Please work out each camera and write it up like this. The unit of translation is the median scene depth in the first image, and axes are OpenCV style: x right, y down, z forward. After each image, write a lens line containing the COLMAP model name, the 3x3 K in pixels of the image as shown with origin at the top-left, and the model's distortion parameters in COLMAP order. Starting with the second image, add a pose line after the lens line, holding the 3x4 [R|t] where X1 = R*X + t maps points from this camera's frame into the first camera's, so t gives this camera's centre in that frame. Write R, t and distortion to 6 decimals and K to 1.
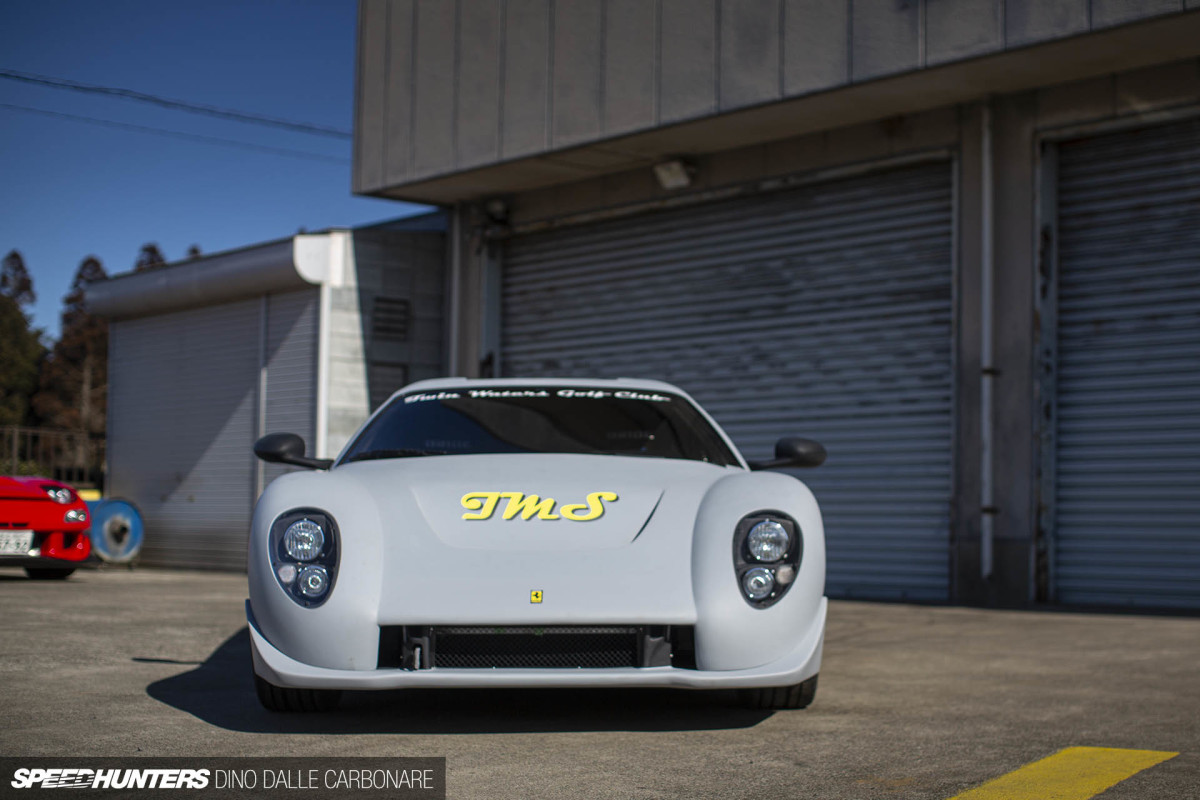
lens RADIAL K [[2004.4, 0, 600.0], [0, 2004.4, 400.0], [0, 0, 1]] dist [-0.047972, -0.010939]
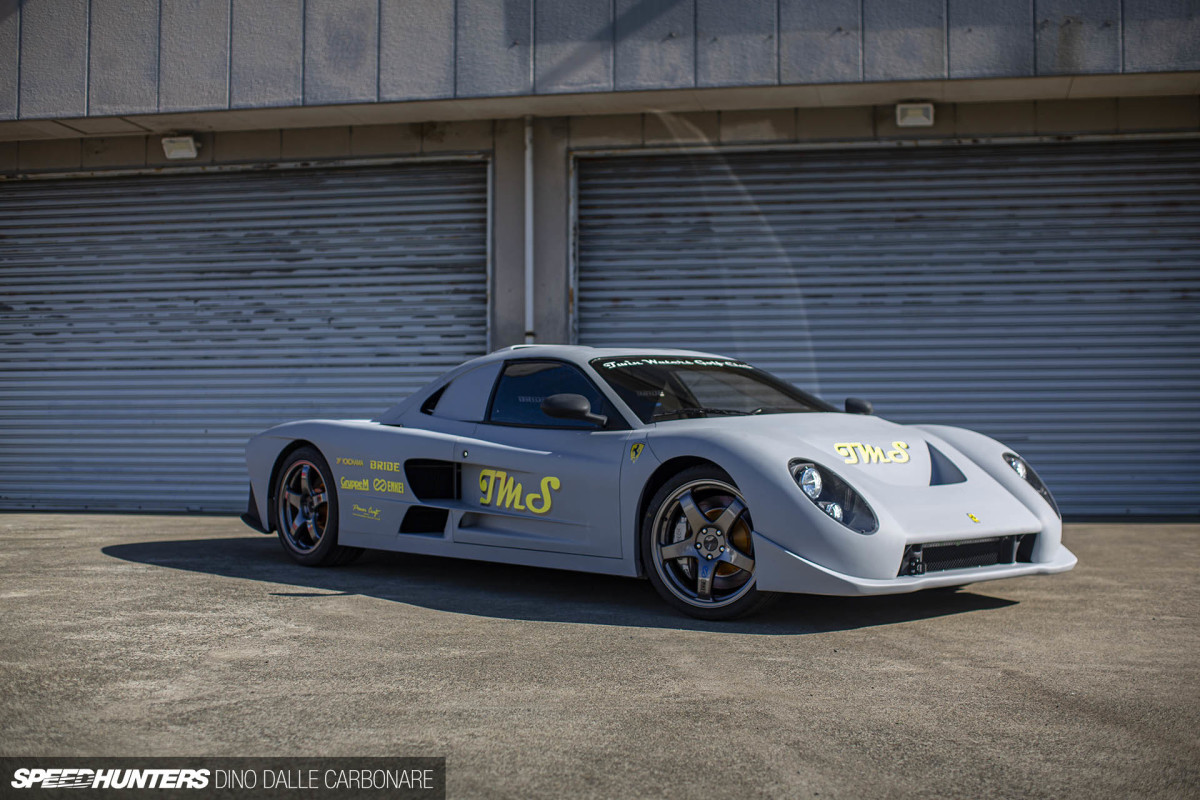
lens RADIAL K [[1748.6, 0, 600.0], [0, 1748.6, 400.0], [0, 0, 1]] dist [-0.152056, 0.188234]
pose [[0.782738, 0.002966, 0.622345, -0.447375], [-0.027685, 0.999165, 0.030058, -0.006565], [-0.621736, -0.040758, 0.782166, 0.094552]]
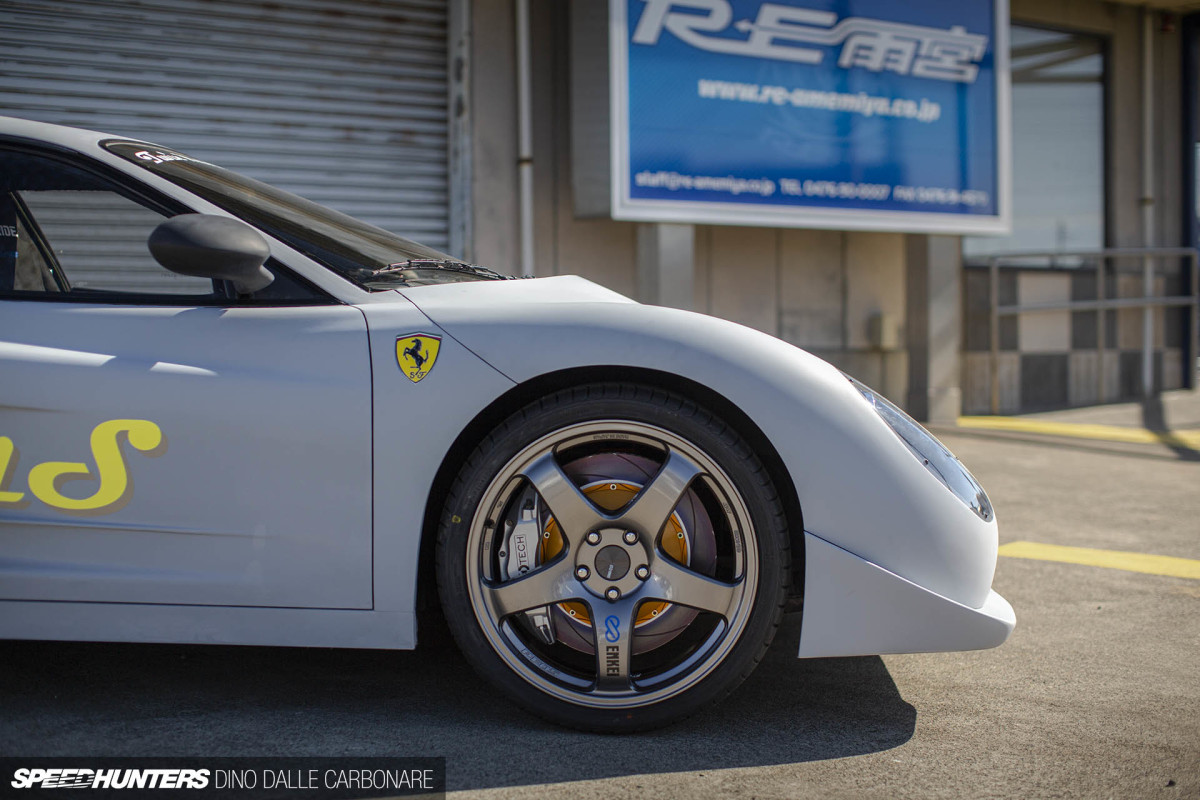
lens RADIAL K [[1748.6, 0, 600.0], [0, 1748.6, 400.0], [0, 0, 1]] dist [-0.152056, 0.188234]
pose [[0.088721, -0.054505, 0.994564, -0.322943], [-0.063013, 0.996195, 0.060215, 0.016362], [-0.994061, -0.068013, 0.084949, 0.476415]]
